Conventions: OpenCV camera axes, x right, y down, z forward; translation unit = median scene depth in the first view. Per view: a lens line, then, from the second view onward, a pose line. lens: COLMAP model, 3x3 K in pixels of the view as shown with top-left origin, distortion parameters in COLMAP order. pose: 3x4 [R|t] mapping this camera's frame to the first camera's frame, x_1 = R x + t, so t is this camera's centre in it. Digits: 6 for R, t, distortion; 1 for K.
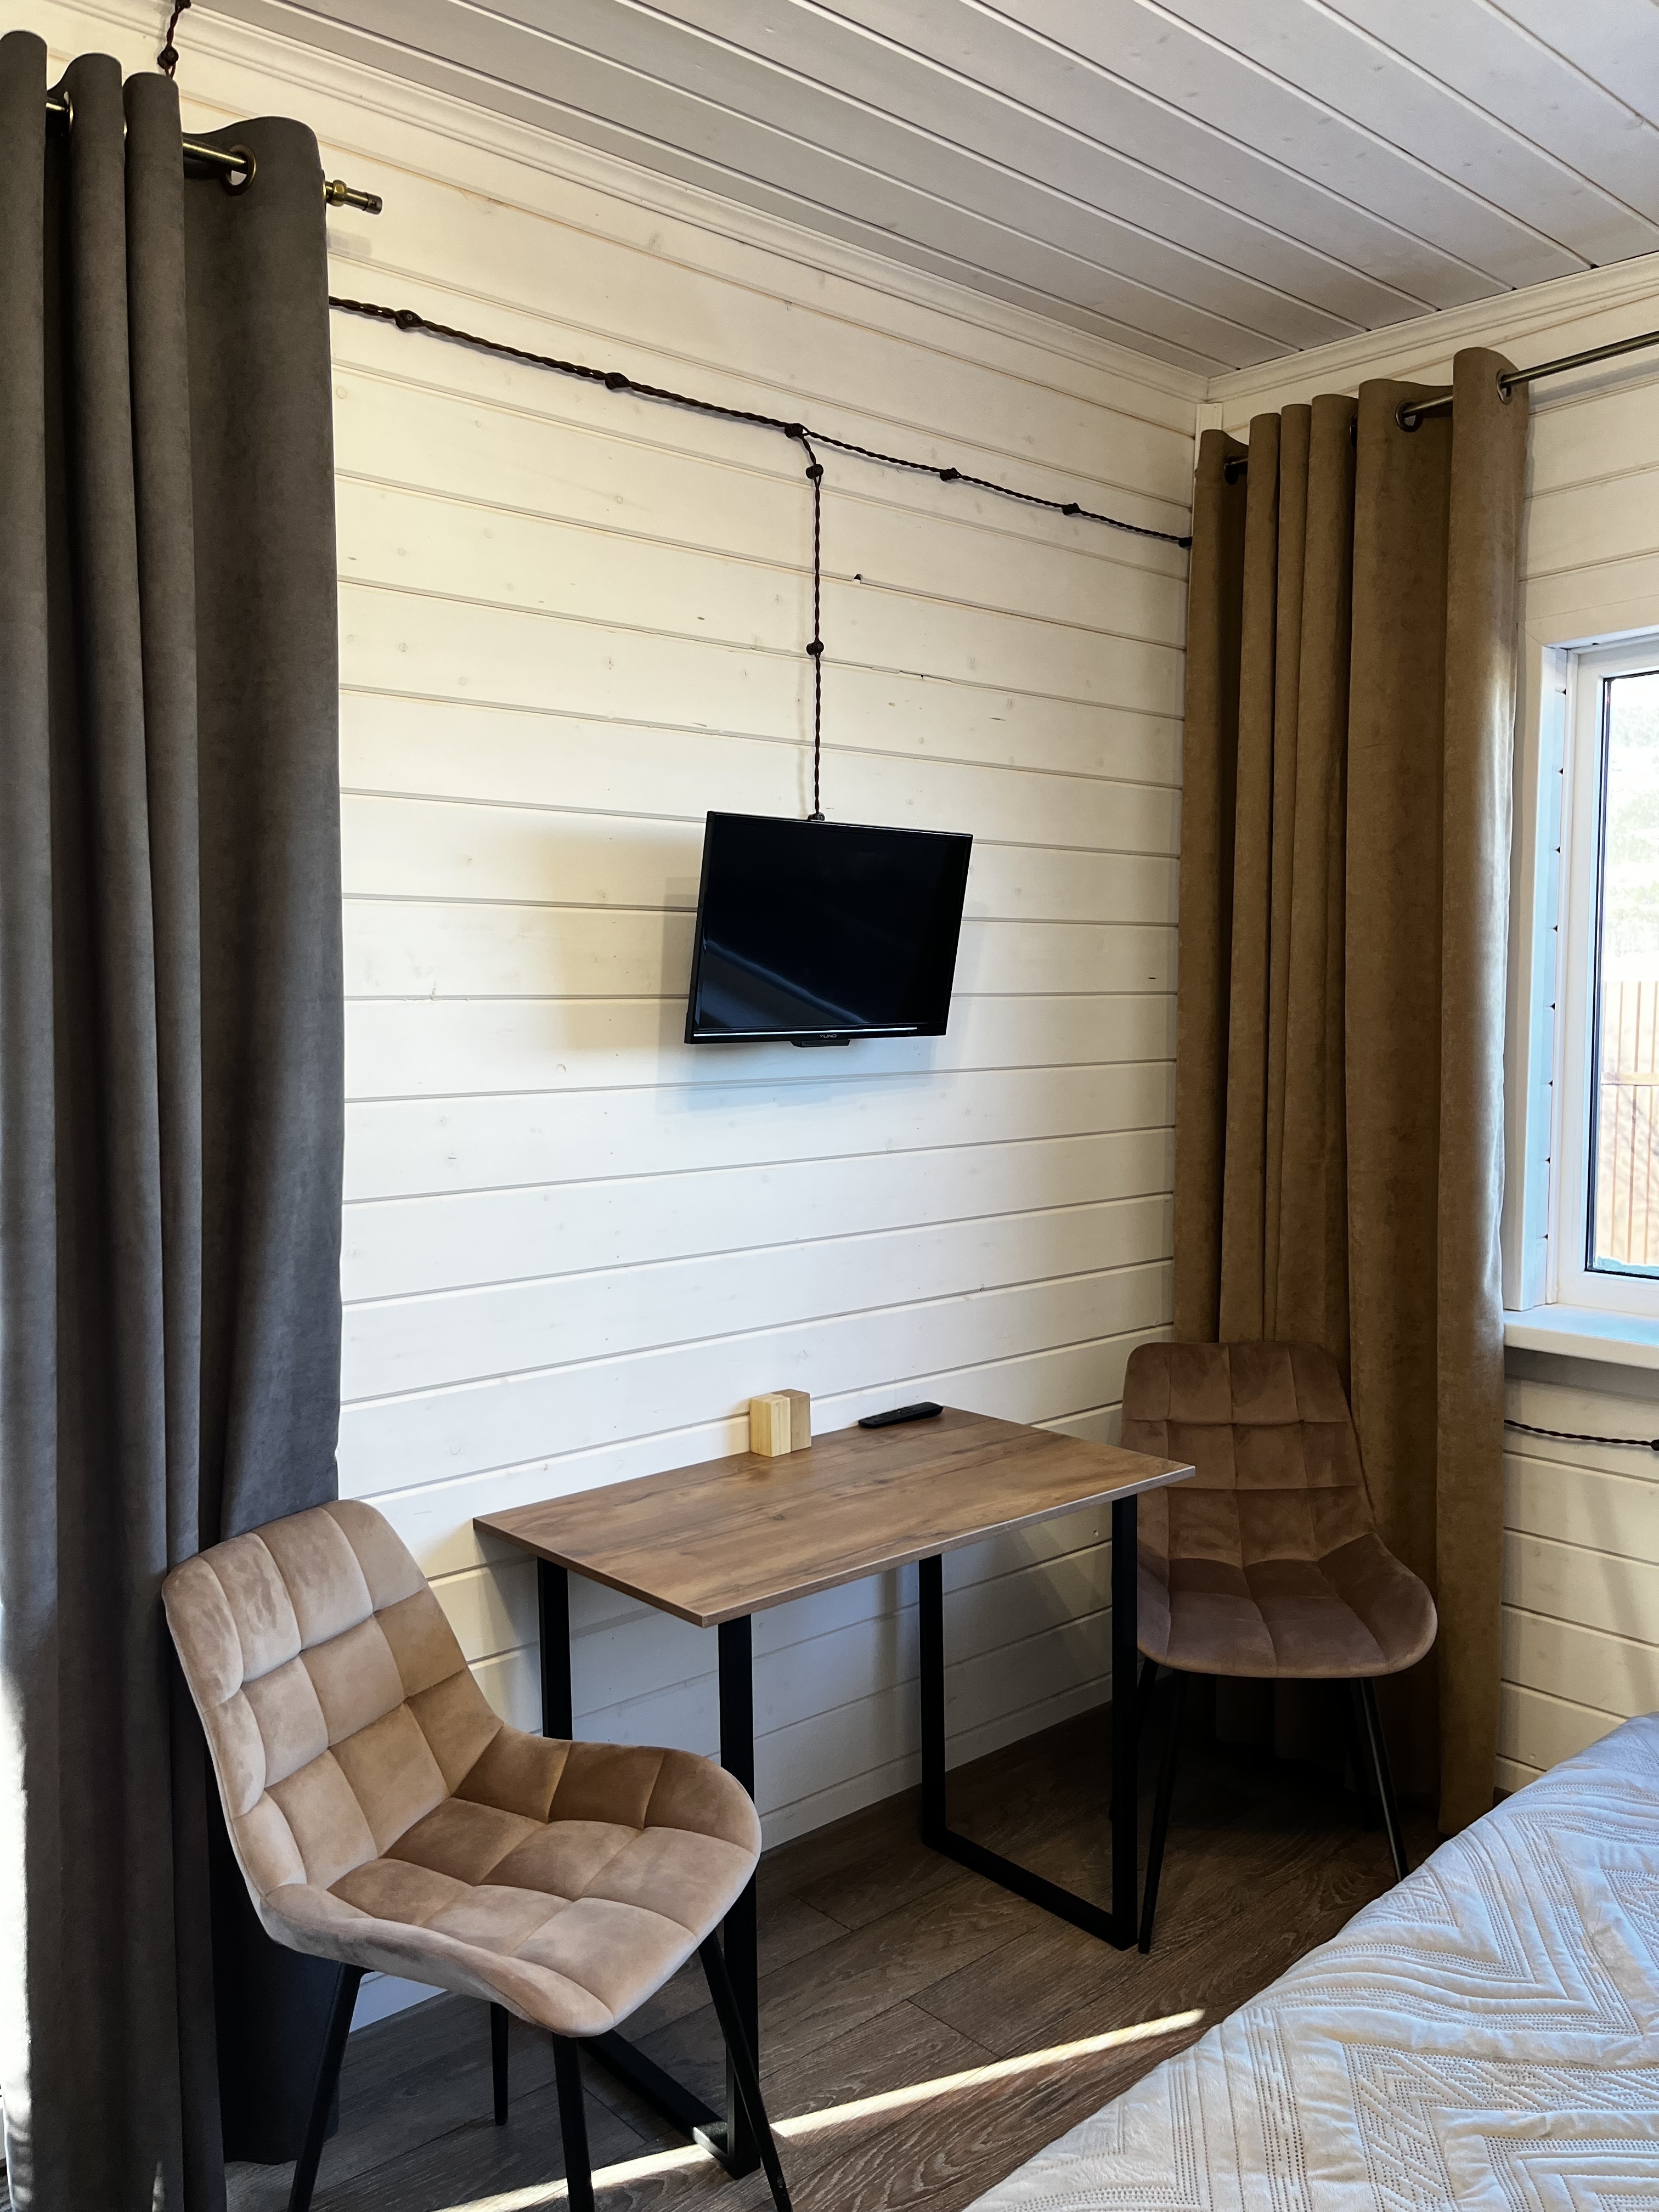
lens RADIAL K [[1670.5, 0, 827.7], [0, 1670.5, 1101.8], [0, 0, 1]] dist [0.031632, -0.000603]
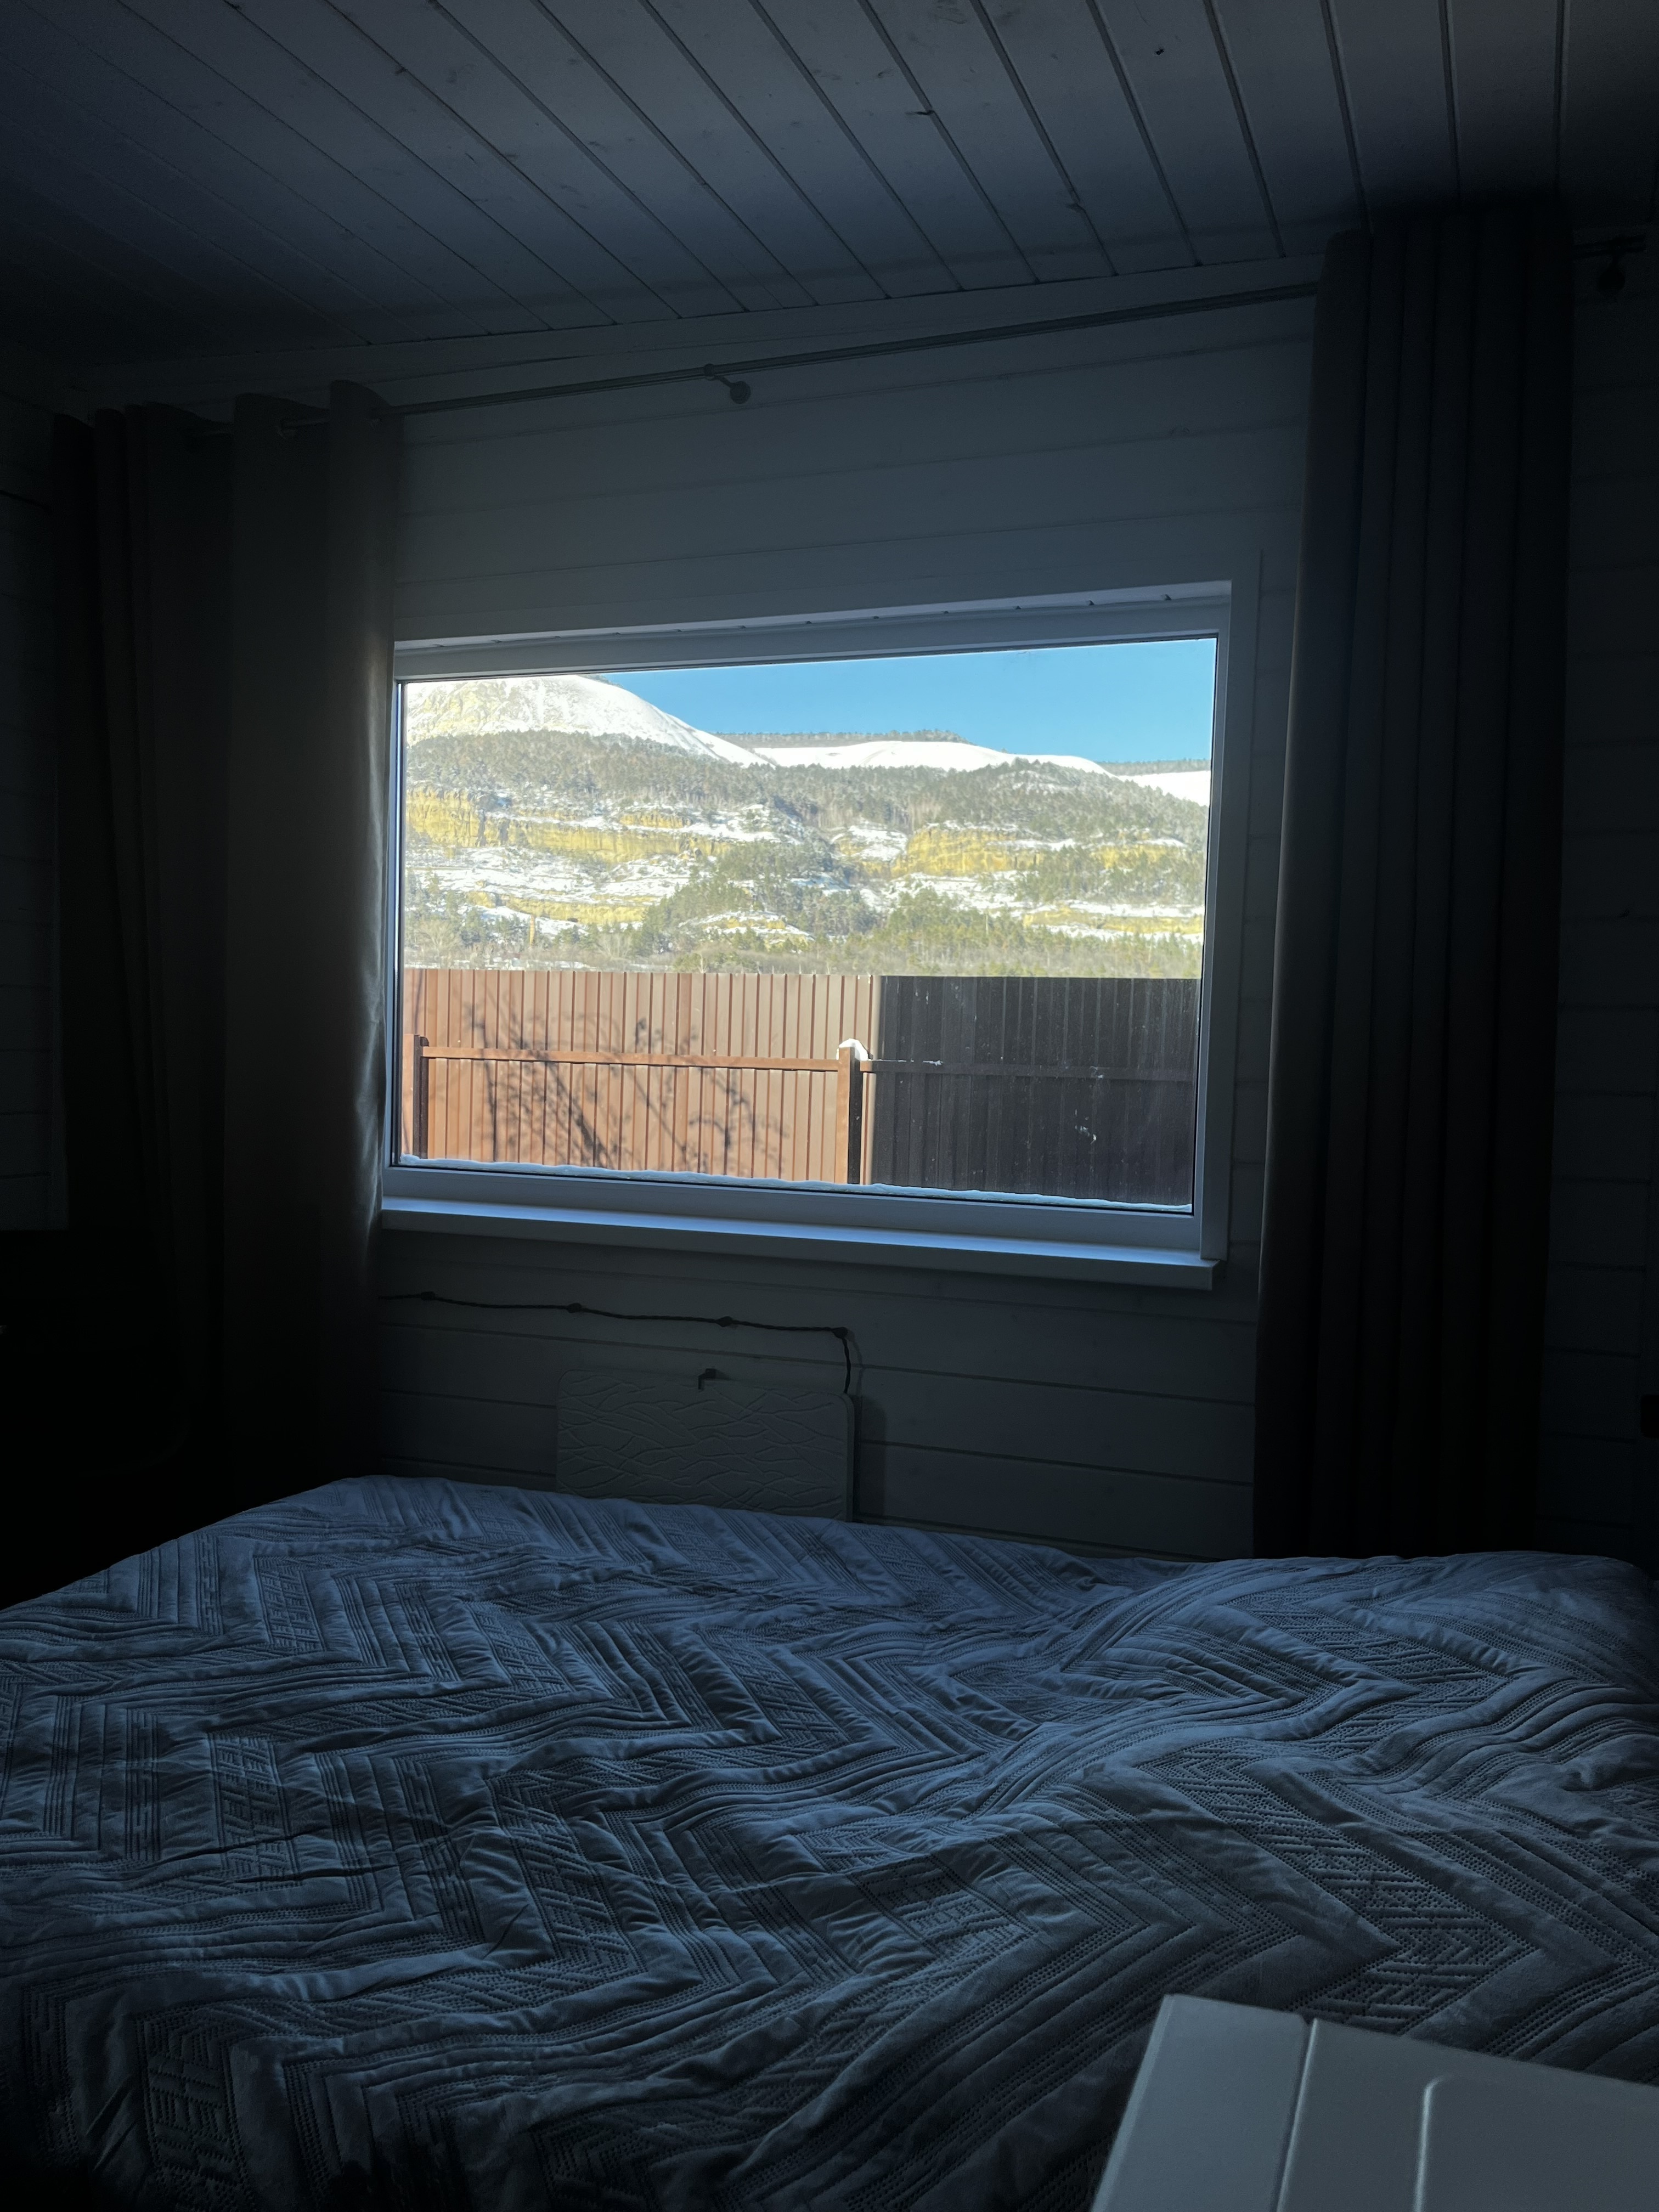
lens RADIAL K [[1788.9, 0, 837.5], [0, 1788.9, 1110.1], [0, 0, 1]] dist [0.034985, 0.000945]
pose [[0.875719, -0.000758, 0.482820, 0.137607], [0.010170, 0.999806, -0.016876, 0.102197], [-0.482714, 0.019689, 0.875557, -0.347858]]
